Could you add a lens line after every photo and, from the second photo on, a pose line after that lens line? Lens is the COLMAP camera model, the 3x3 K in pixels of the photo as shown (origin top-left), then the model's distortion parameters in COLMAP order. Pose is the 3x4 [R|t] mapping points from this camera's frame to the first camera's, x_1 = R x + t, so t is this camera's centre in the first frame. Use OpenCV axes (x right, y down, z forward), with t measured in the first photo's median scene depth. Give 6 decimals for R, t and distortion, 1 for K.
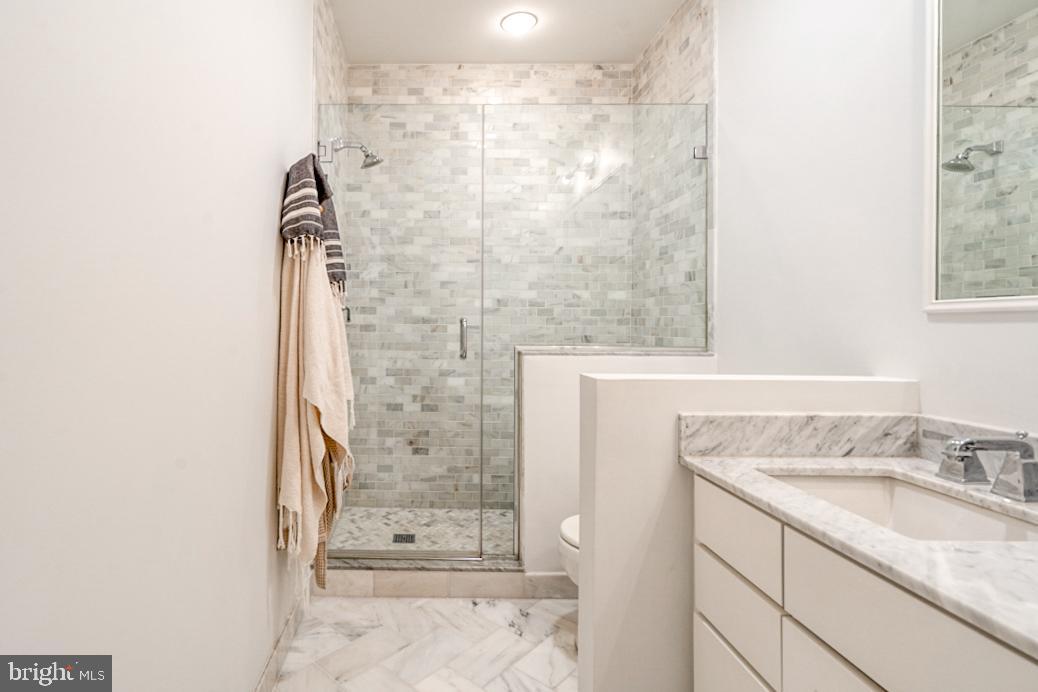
lens RADIAL K [[538.9, 0, 513.8], [0, 538.9, 344.9], [0, 0, 1]] dist [-0.009448, 0.003362]
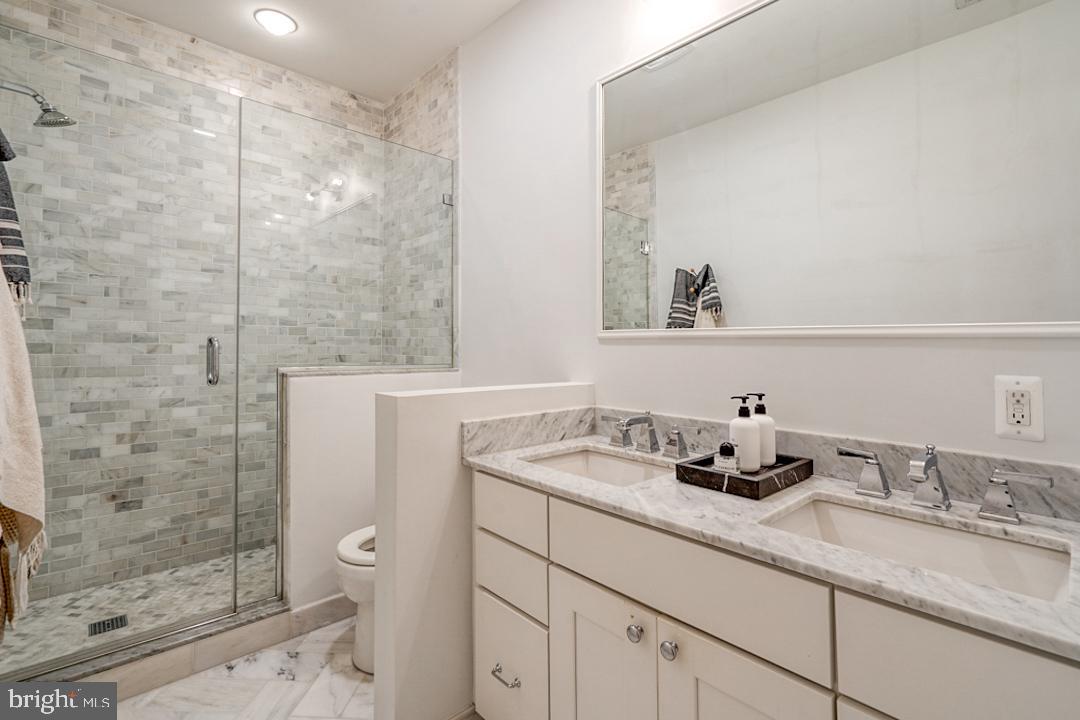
lens RADIAL K [[492.4, 0, 540.4], [0, 492.4, 349.0], [0, 0, 1]] dist [0.001428, 0.000110]
pose [[0.734310, -0.003132, 0.678807, -0.234526], [0.016072, 0.999789, -0.012774, -0.011555], [-0.678624, 0.020290, 0.734205, 0.069158]]
